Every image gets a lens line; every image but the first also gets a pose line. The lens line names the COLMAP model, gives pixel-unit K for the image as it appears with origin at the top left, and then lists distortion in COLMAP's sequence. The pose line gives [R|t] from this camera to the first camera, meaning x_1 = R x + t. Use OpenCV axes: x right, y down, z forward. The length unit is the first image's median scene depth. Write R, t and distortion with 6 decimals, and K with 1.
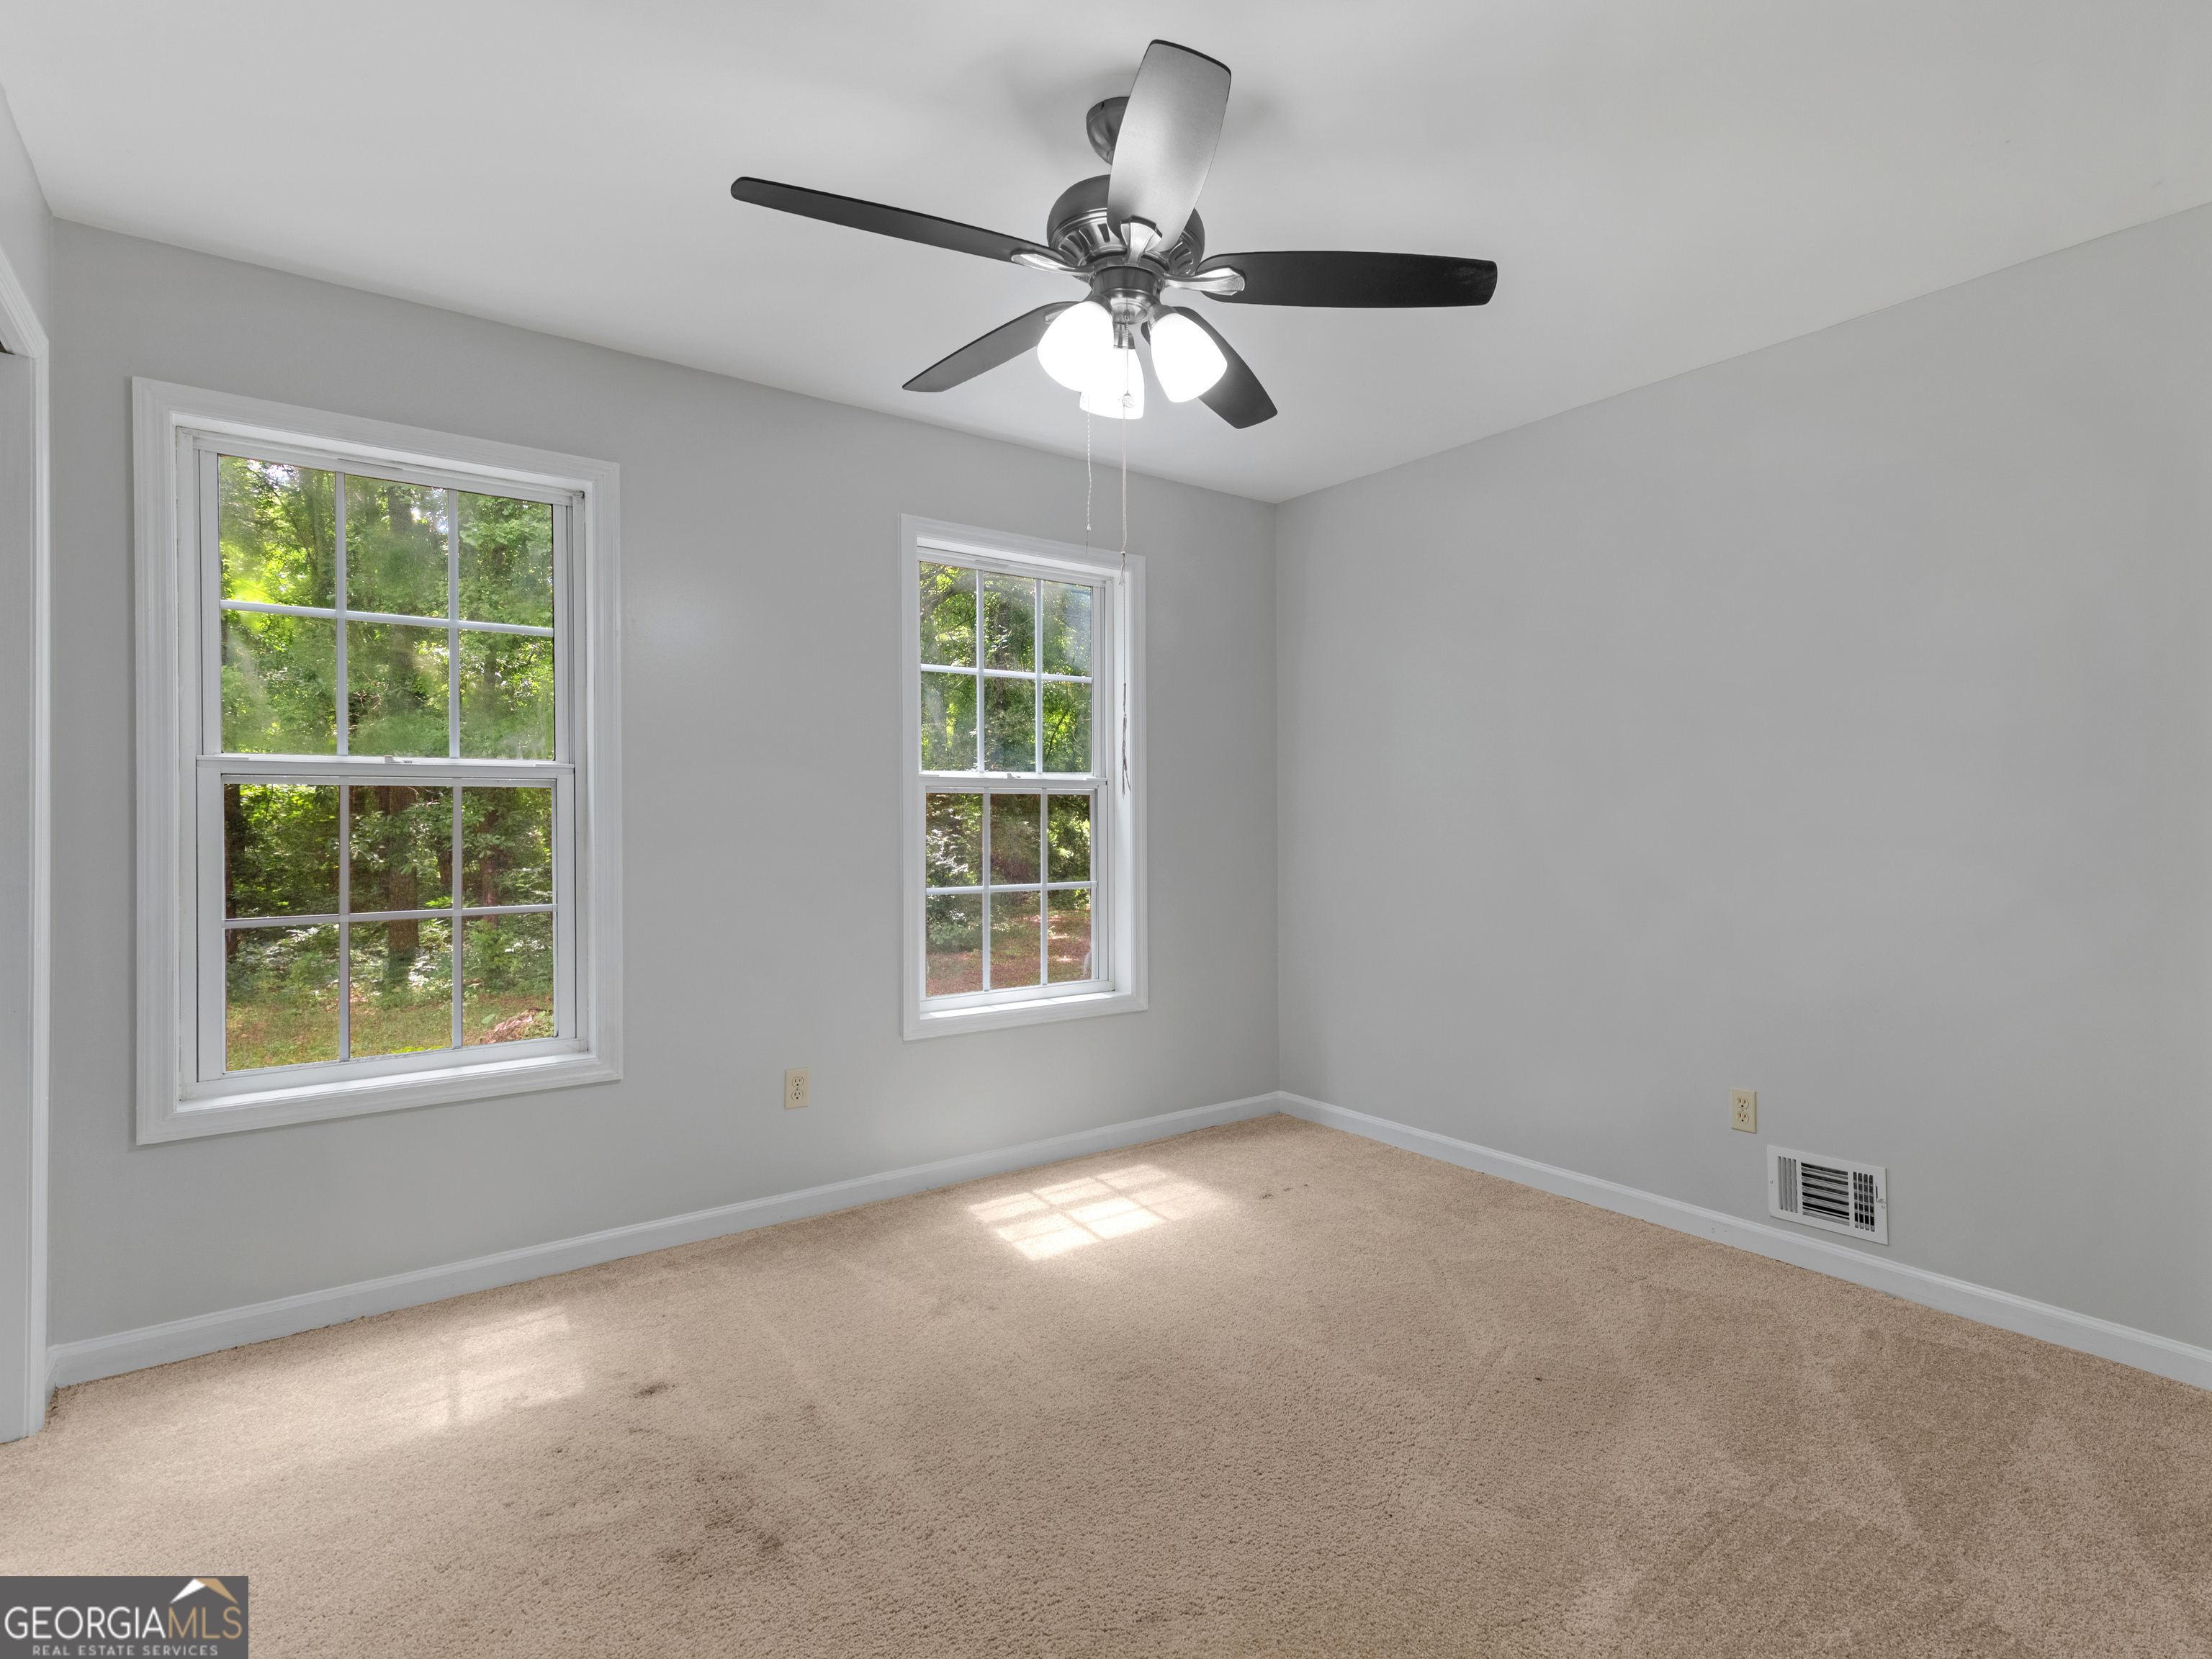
lens RADIAL K [[1120.6, 0, 1170.2], [0, 1120.6, 806.8], [0, 0, 1]] dist [0.016442, -0.000248]
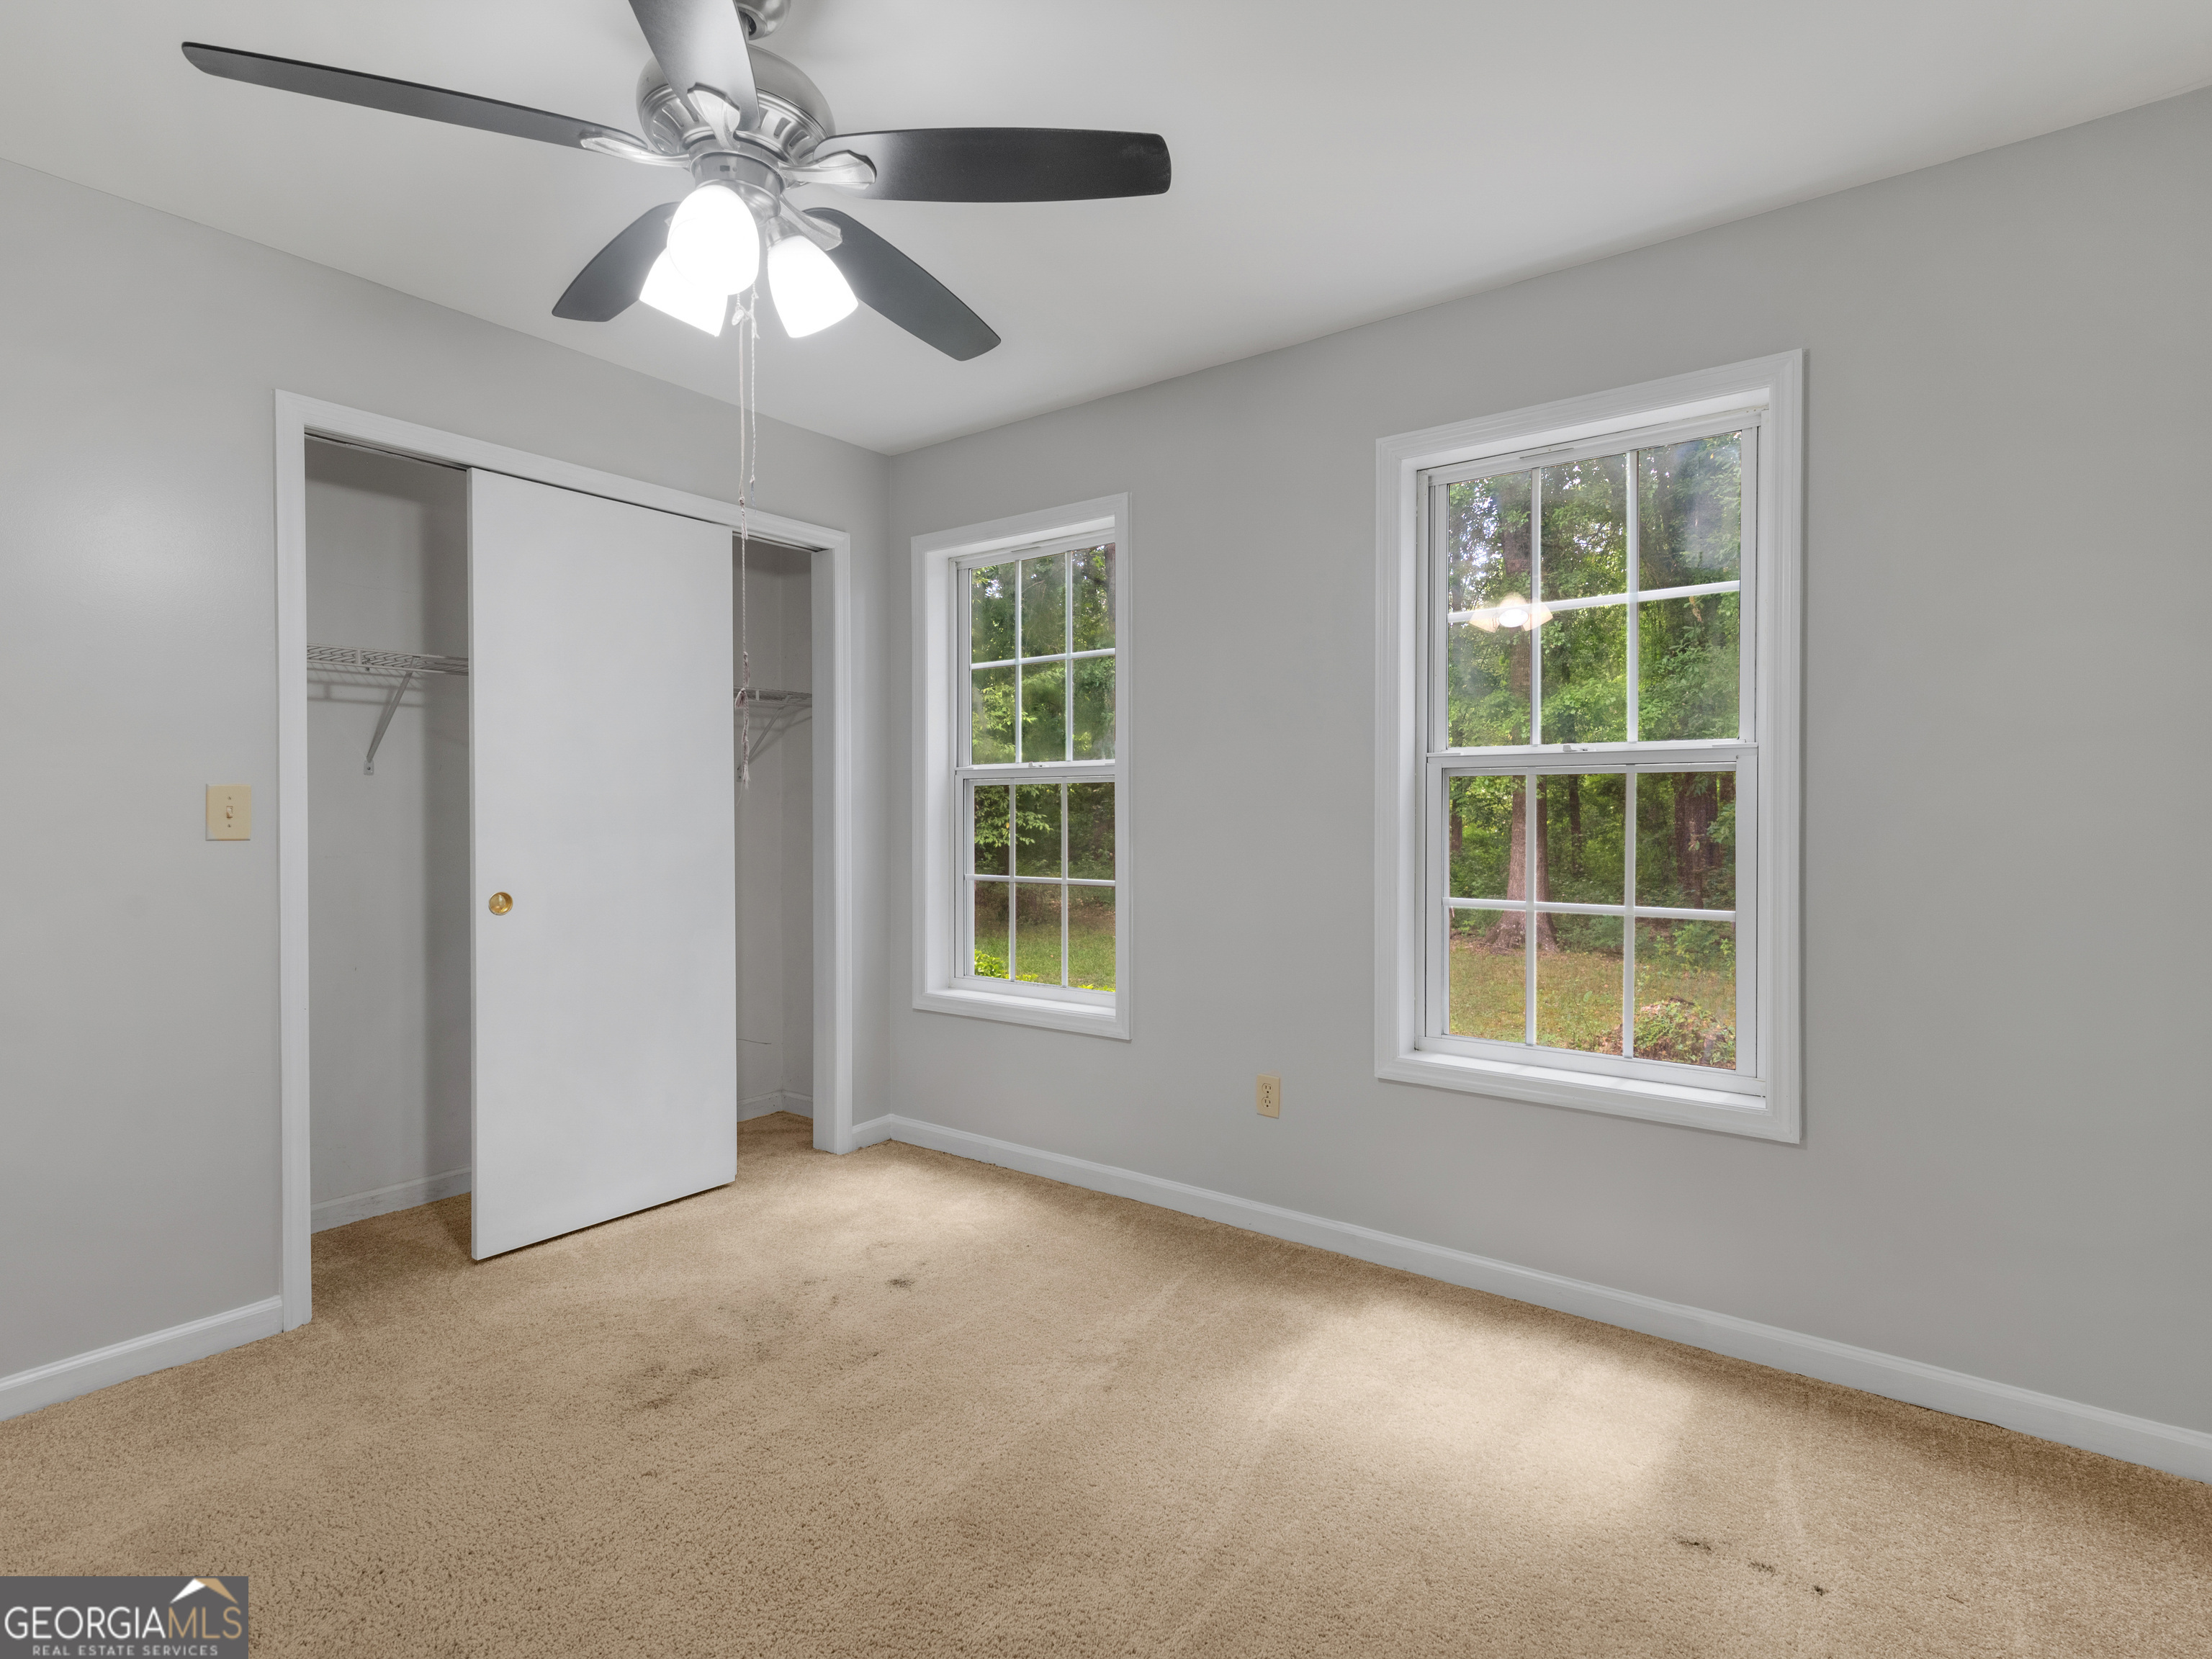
lens RADIAL K [[1120.6, 0, 1170.2], [0, 1120.6, 806.8], [0, 0, 1]] dist [0.016442, -0.000248]
pose [[0.283035, 0.005551, -0.959094, 0.595060], [0.015985, 0.999817, 0.010504, -0.002980], [0.958976, -0.018304, 0.282894, 0.722442]]
